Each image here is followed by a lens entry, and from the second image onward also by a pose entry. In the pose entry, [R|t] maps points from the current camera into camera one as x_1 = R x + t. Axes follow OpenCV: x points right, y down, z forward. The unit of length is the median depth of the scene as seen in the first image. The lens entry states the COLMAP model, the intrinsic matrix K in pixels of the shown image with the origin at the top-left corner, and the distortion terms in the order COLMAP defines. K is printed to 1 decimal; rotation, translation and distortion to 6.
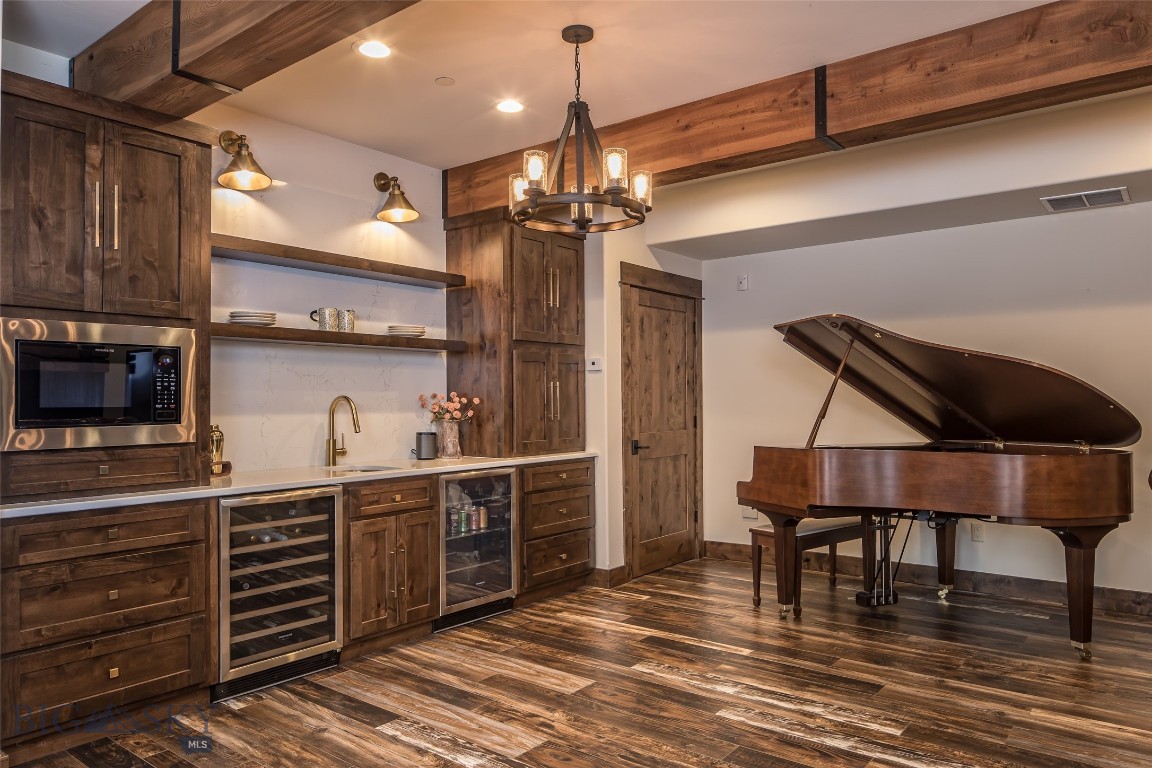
lens RADIAL K [[774.5, 0, 576.0], [0, 774.5, 384.0], [0, 0, 1]] dist [0.003321, 0.001252]
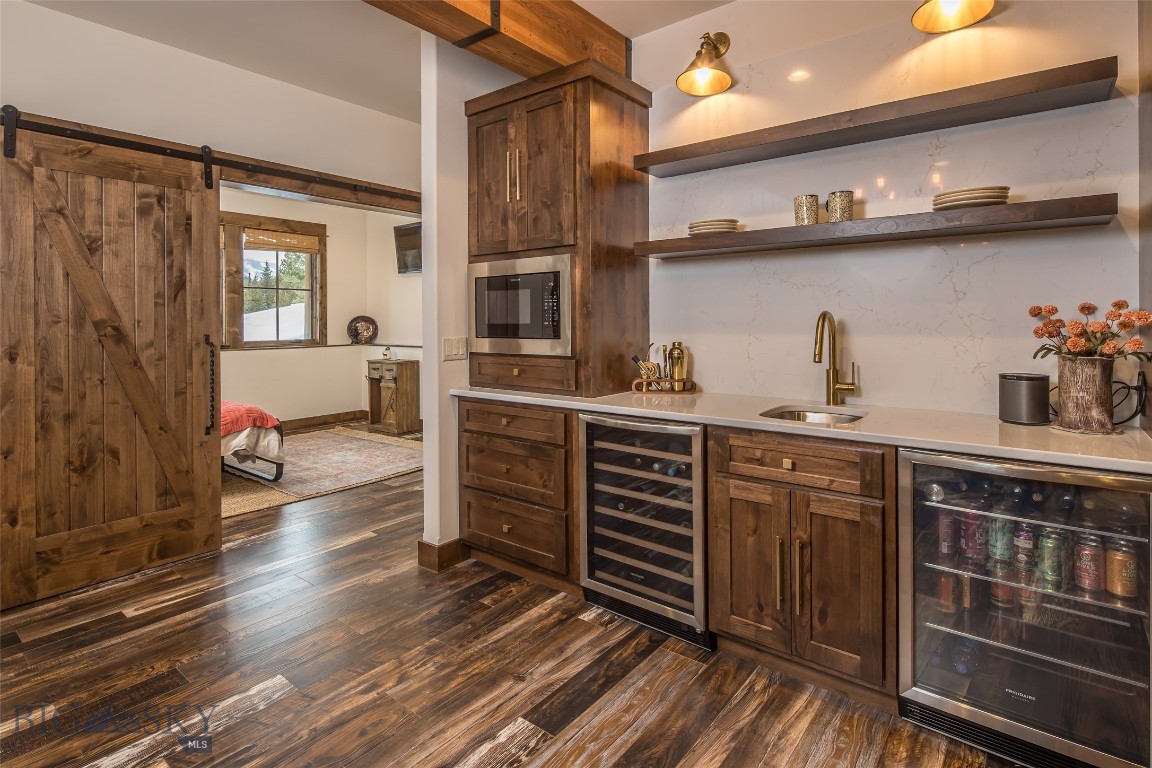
lens RADIAL K [[582.1, 0, 574.4], [0, 582.1, 322.4], [0, 0, 1]] dist [-0.001580, -0.000472]
pose [[-0.010897, 0.007221, -0.999915, 0.340860], [0.024093, 0.999686, 0.006957, 0.021574], [0.999650, -0.024015, -0.011068, 1.033954]]
